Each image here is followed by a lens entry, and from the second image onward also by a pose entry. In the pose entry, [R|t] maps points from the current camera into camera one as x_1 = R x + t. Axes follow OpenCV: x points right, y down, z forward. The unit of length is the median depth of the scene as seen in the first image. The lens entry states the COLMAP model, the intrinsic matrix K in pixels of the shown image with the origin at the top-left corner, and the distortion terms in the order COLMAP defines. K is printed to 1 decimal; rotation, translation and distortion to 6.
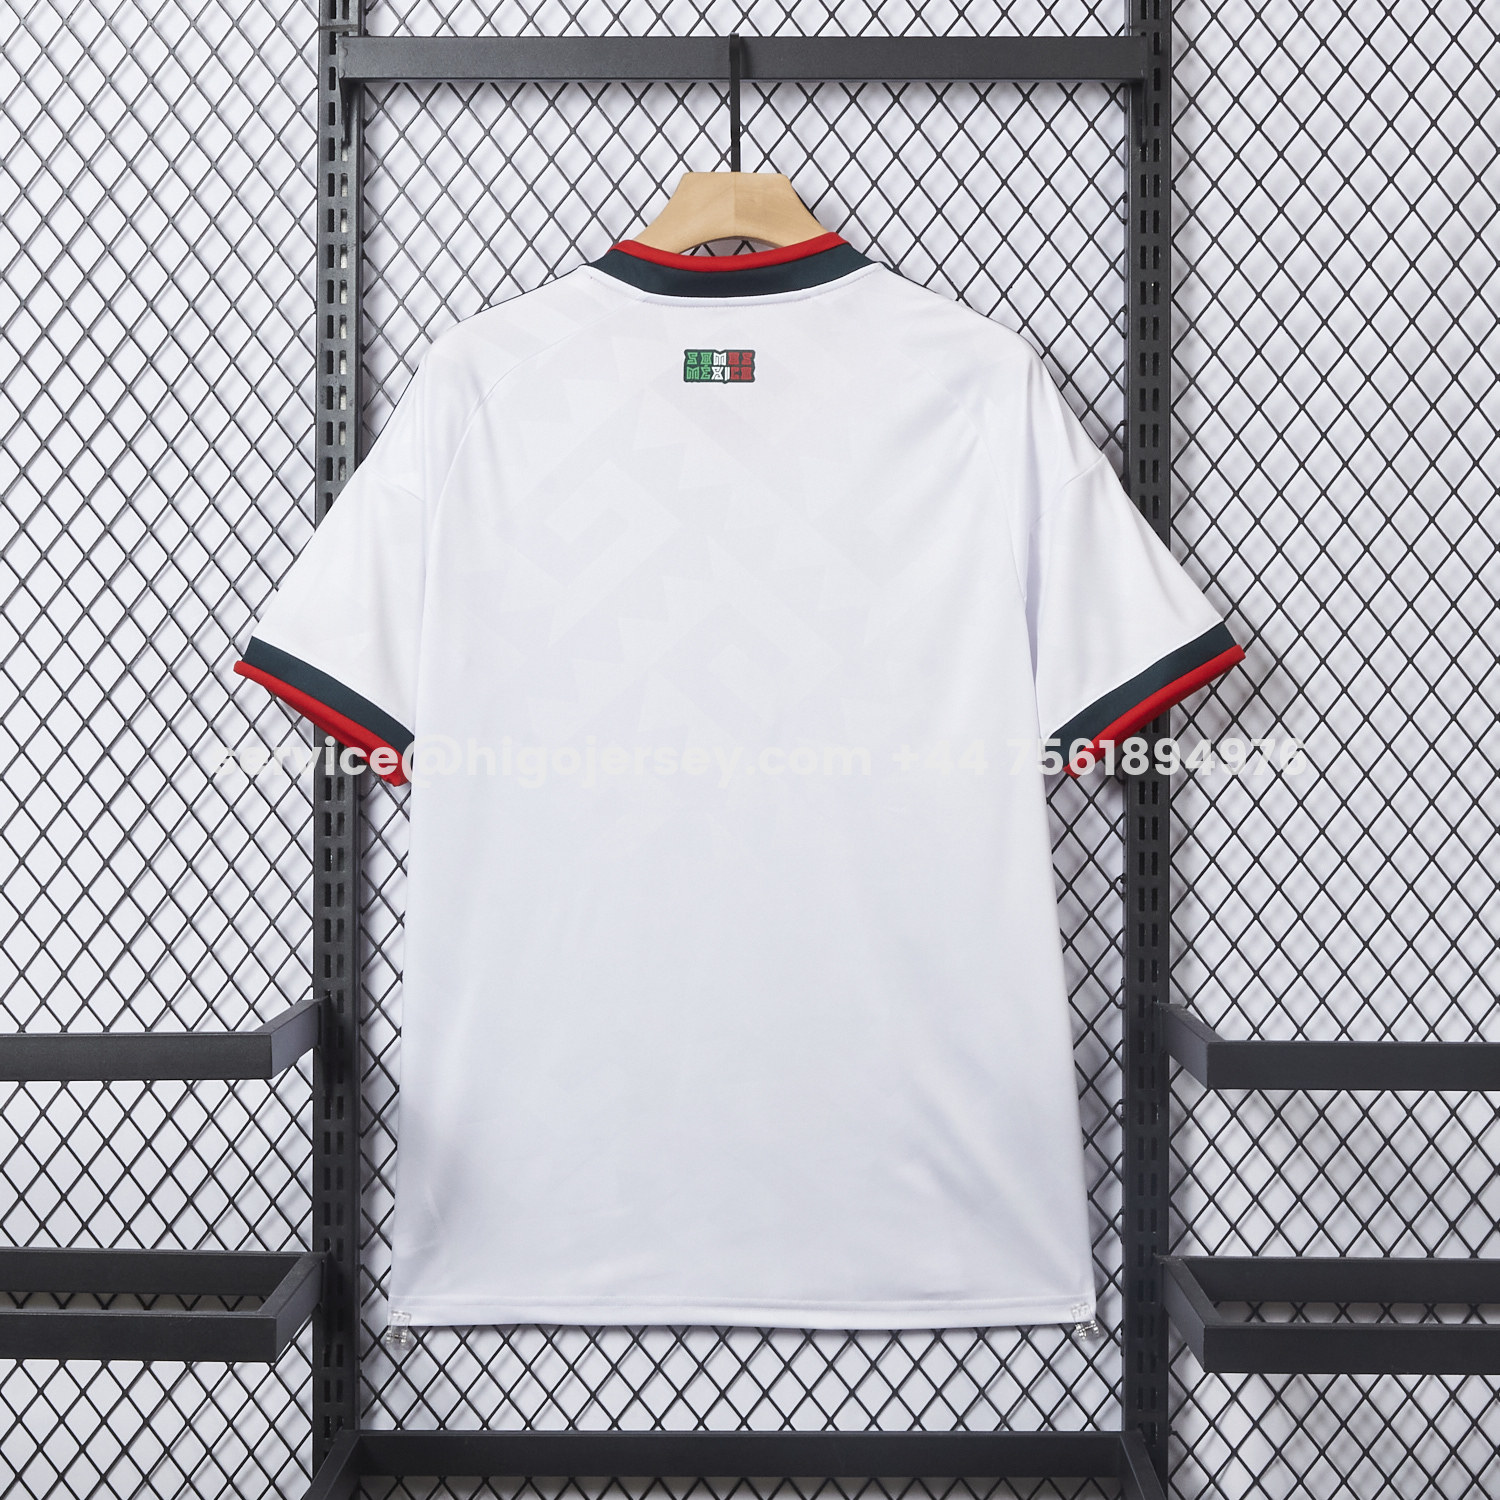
lens RADIAL K [[4794.5, 0, 752.7], [0, 4794.5, 741.6], [0, 0, 1]] dist [-0.085453, 0.000000]
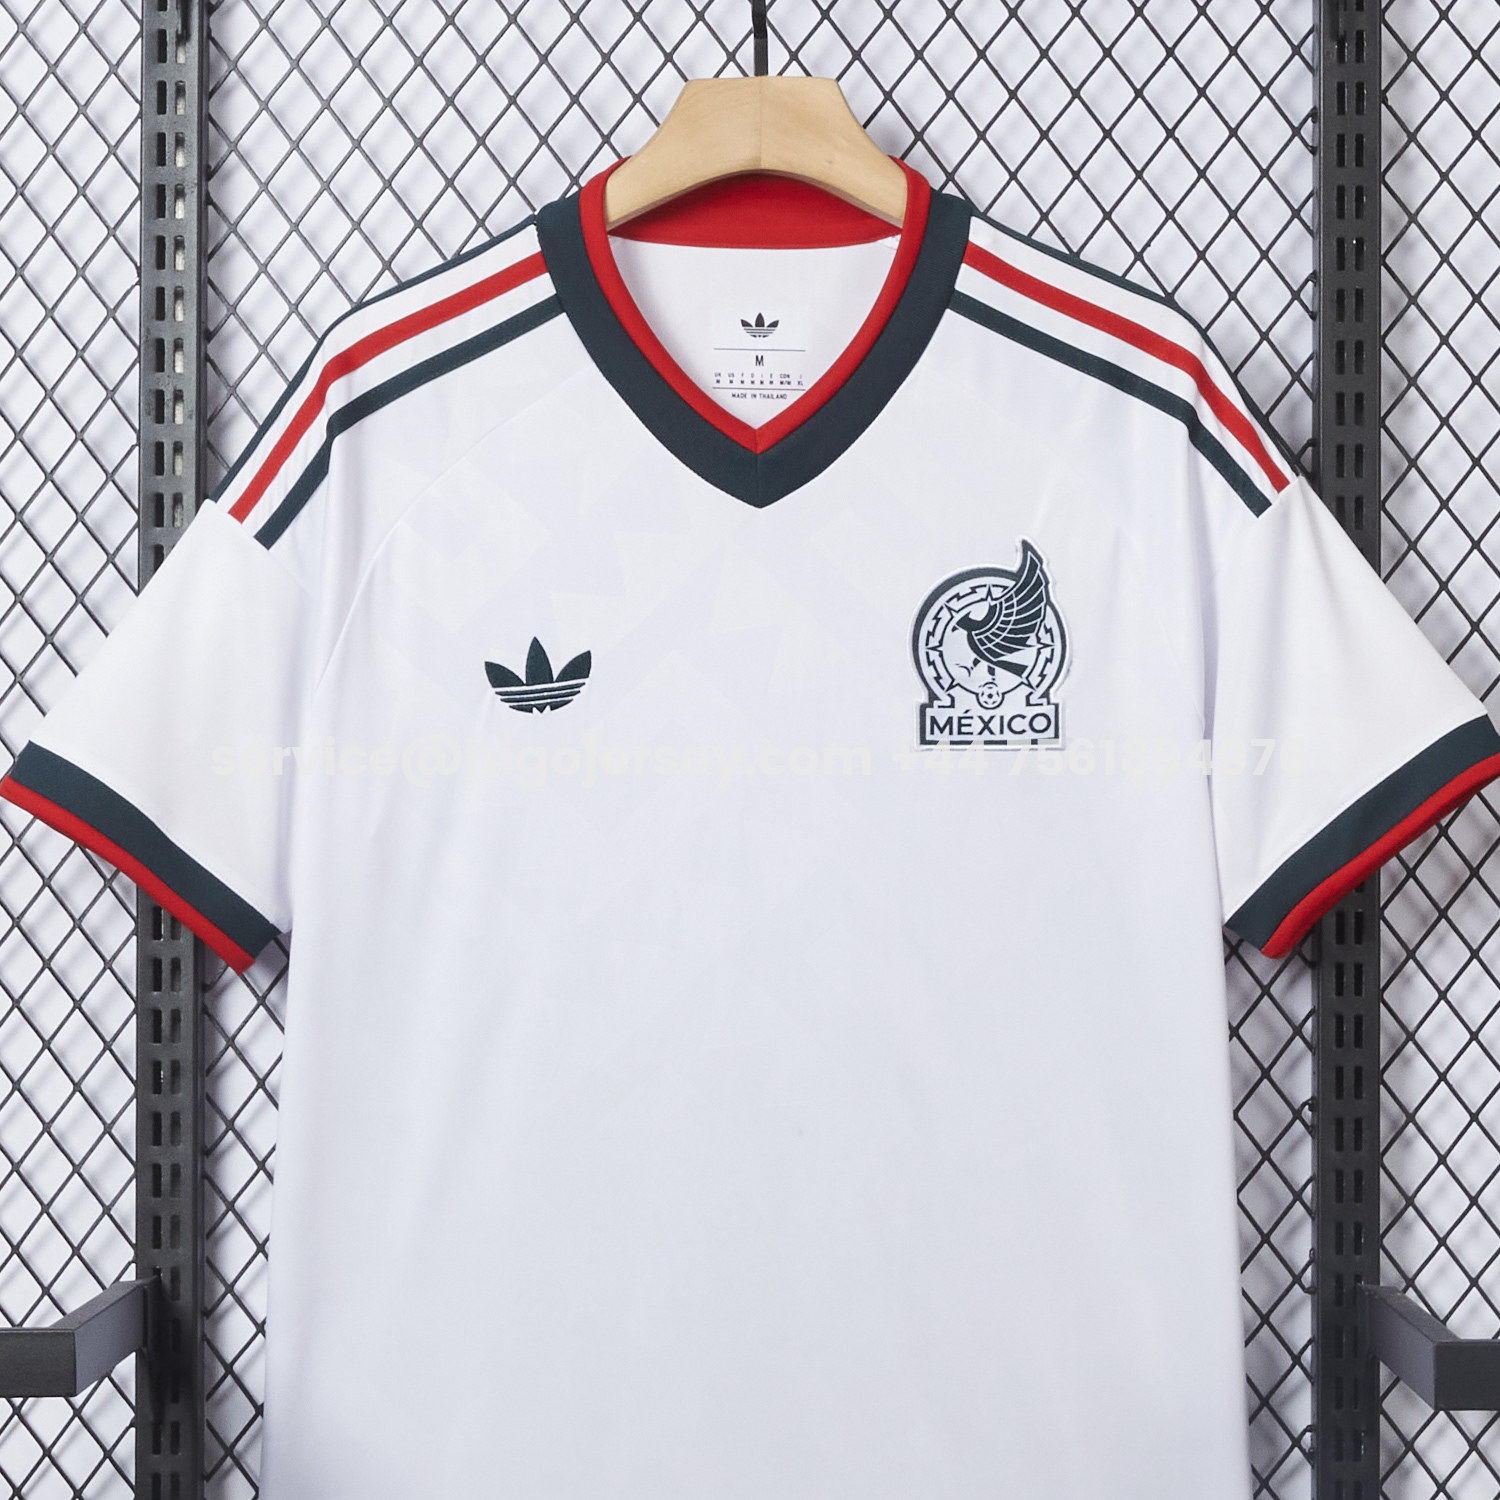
lens RADIAL K [[4794.5, 0, 744.7], [0, 4794.5, 754.4], [0, 0, 1]] dist [-0.085453, 0.000000]
pose [[0.999999, -0.000772, 0.001349, -0.005136], [0.000802, 0.999754, -0.022174, -0.006489], [-0.001331, 0.022175, 0.999753, 0.312865]]
